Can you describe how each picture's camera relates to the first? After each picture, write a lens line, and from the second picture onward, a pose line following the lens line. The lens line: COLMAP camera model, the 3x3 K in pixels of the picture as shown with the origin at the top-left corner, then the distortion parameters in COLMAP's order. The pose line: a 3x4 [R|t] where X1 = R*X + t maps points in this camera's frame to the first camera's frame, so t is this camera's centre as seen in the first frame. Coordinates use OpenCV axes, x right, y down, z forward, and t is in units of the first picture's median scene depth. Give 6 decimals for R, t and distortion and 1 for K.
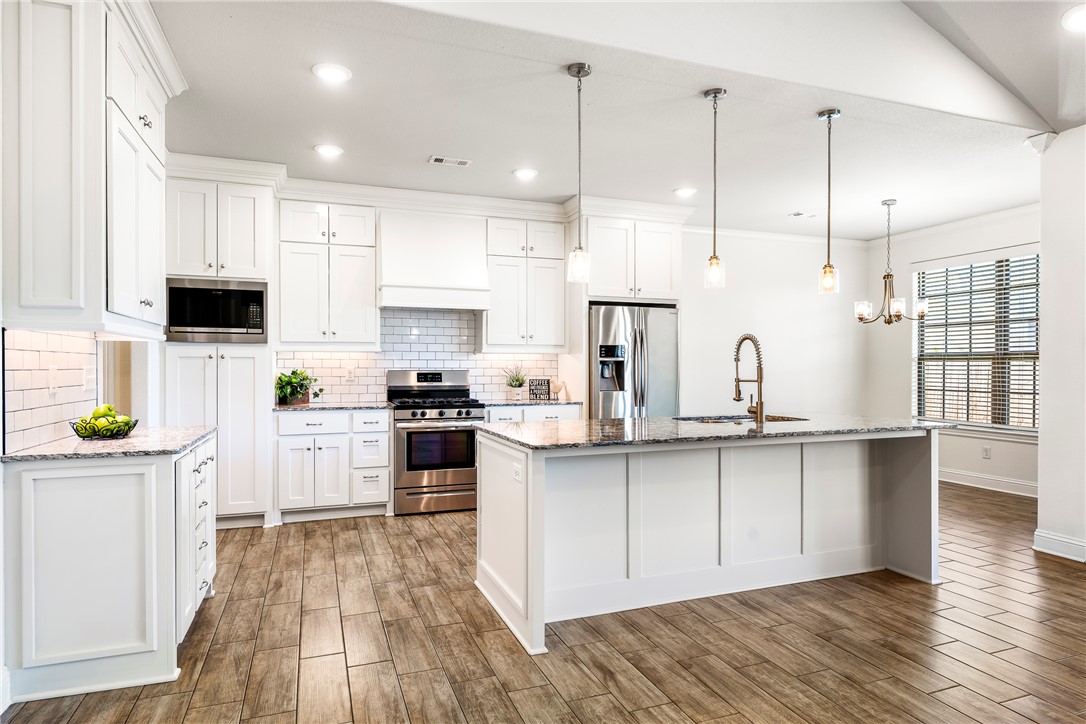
lens RADIAL K [[618.9, 0, 543.0], [0, 618.9, 362.0], [0, 0, 1]] dist [0.002320, 0.000663]
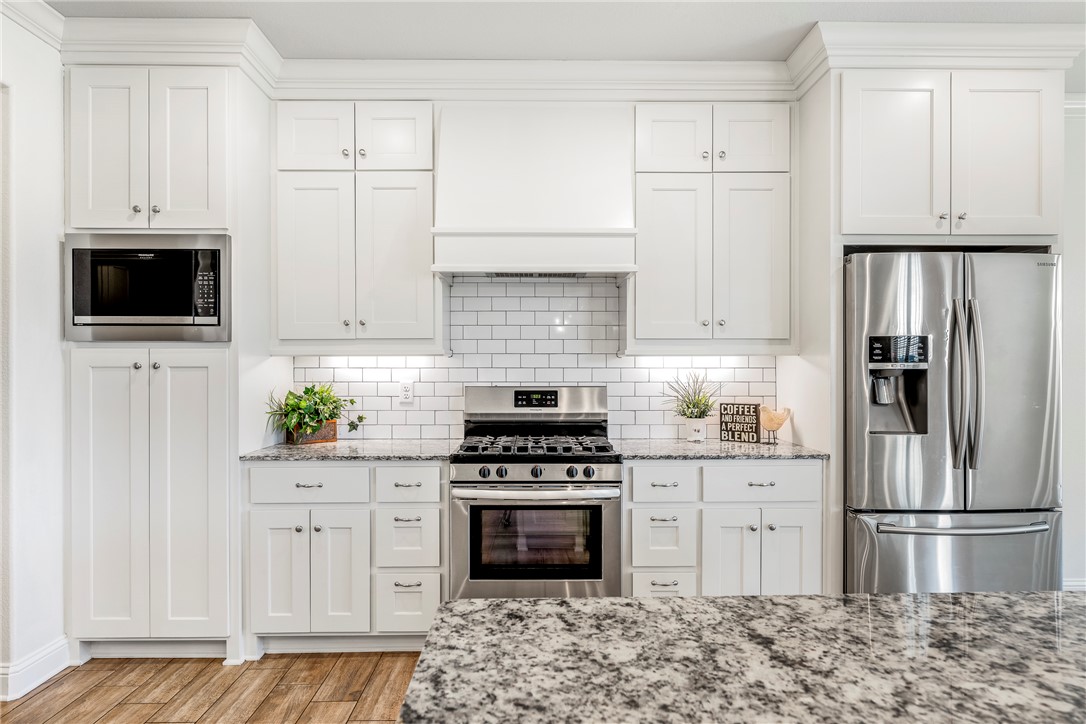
lens RADIAL K [[628.1, 0, 543.7], [0, 628.1, 371.1], [0, 0, 1]] dist [-0.002072, 0.000236]
pose [[0.942870, 0.000114, -0.333161, 0.017167], [0.004032, 0.999923, 0.011755, -0.007745], [0.333136, -0.012427, 0.942797, 0.476495]]
